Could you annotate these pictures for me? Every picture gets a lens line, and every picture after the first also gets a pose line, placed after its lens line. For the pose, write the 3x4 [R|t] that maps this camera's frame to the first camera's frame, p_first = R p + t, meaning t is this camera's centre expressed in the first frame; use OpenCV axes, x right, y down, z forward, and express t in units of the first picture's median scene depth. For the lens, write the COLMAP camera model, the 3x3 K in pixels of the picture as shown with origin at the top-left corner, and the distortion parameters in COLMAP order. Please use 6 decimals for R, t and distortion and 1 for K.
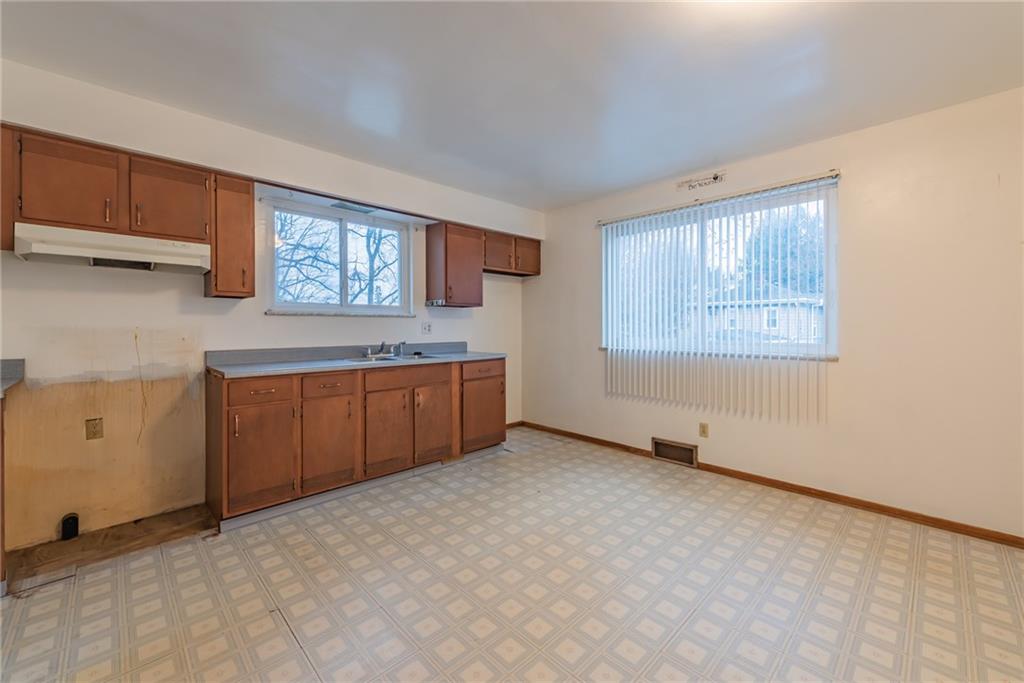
lens RADIAL K [[410.7, 0, 503.9], [0, 410.7, 332.3], [0, 0, 1]] dist [0.024416, -0.008020]
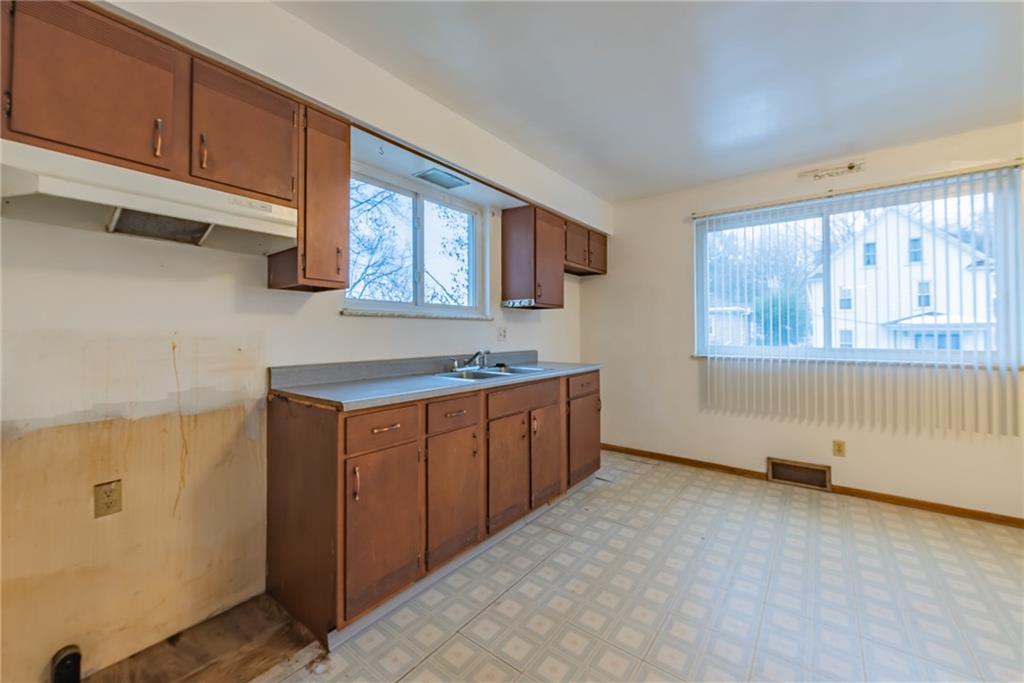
lens RADIAL K [[403.5, 0, 500.0], [0, 403.5, 330.3], [0, 0, 1]] dist [0.004426, -0.000365]
pose [[0.989763, 0.000806, 0.142721, -0.389998], [0.002228, 0.999775, -0.021103, -0.000594], [-0.142706, 0.021205, 0.989538, 0.255596]]
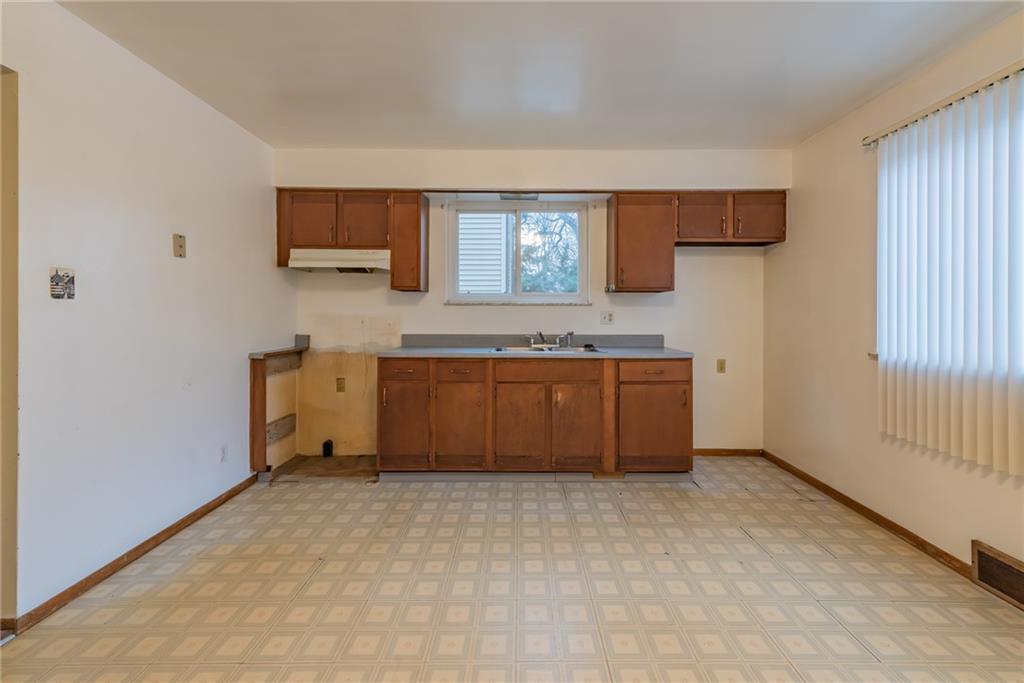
lens RADIAL K [[415.8, 0, 518.4], [0, 415.8, 315.8], [0, 0, 1]] dist [0.012399, -0.004283]
pose [[0.725930, 0.006347, -0.687740, 0.360818], [-0.013969, 0.999887, -0.005517, -0.007970], [0.687627, 0.013612, 0.725936, 0.288717]]
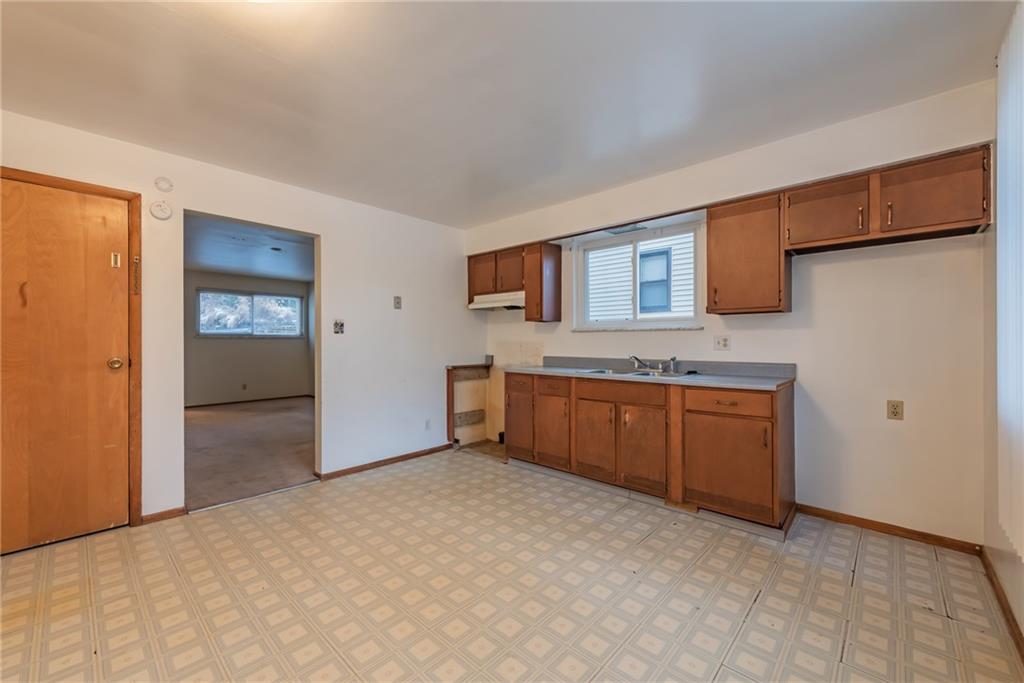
lens RADIAL K [[404.4, 0, 512.0], [0, 404.4, 341.5], [0, 0, 1]] dist [0.009472, -0.000179]
pose [[0.066692, 0.003580, -0.997767, 0.721907], [-0.012507, 0.999918, 0.002752, -0.011923], [0.997695, 0.012296, 0.066731, 0.689118]]
